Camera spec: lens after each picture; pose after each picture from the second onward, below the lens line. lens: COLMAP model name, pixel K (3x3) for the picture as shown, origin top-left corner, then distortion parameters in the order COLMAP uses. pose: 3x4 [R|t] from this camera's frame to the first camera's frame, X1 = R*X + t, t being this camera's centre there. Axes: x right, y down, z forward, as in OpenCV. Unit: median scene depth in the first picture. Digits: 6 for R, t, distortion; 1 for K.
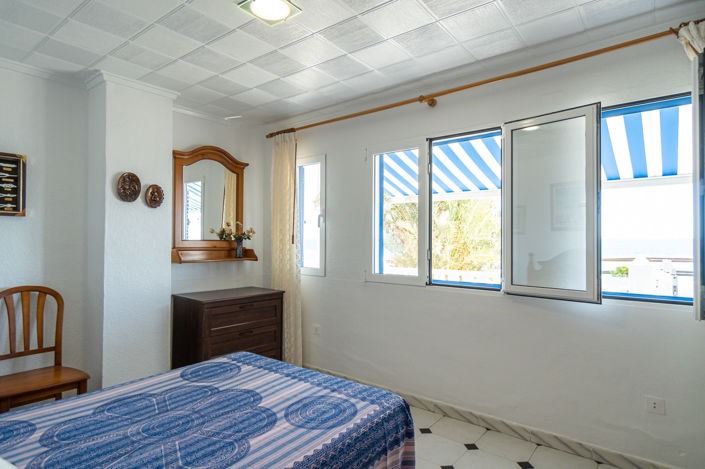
lens RADIAL K [[390.0, 0, 352.8], [0, 390.0, 236.5], [0, 0, 1]] dist [0.001911, 0.000433]
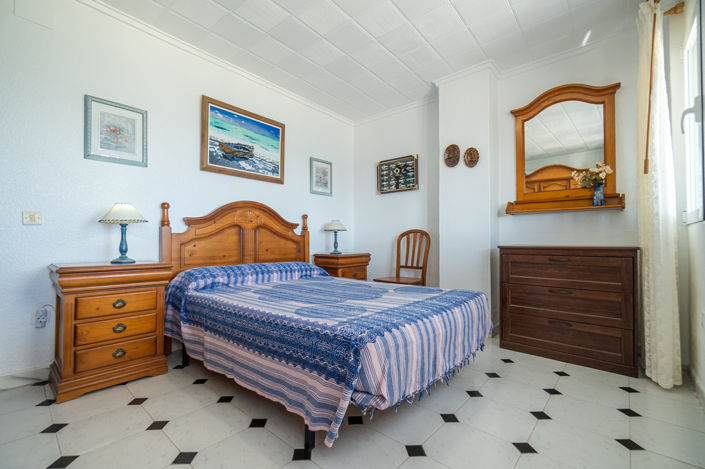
lens RADIAL K [[309.8, 0, 353.9], [0, 309.8, 235.3], [0, 0, 1]] dist [-0.003846, -0.000202]
pose [[-0.024732, -0.030732, -0.999222, 0.510657], [0.004281, 0.999515, -0.030847, 0.186940], [0.999685, -0.005040, -0.024589, 0.742305]]
